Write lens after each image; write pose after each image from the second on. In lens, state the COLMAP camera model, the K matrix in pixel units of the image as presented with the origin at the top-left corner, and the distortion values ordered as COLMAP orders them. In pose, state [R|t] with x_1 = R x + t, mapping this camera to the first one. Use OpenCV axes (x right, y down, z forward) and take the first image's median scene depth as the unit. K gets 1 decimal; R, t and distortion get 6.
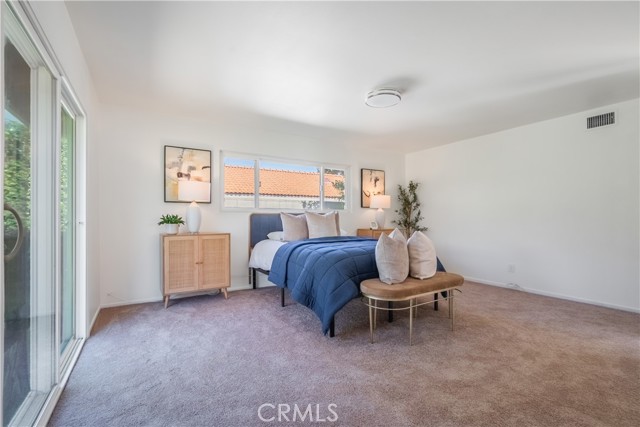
lens RADIAL K [[278.9, 0, 320.0], [0, 278.9, 213.5], [0, 0, 1]] dist [0.001311, 0.000103]
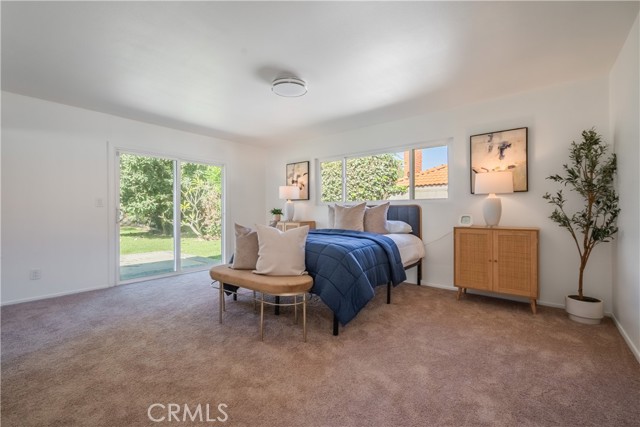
lens RADIAL K [[281.2, 0, 312.5], [0, 281.2, 202.6], [0, 0, 1]] dist [-0.014765, -0.000144]
pose [[0.302717, -0.028104, -0.952666, 0.670772], [0.013244, 0.999593, -0.025280, 0.009729], [0.952989, -0.004965, 0.302966, 0.438550]]
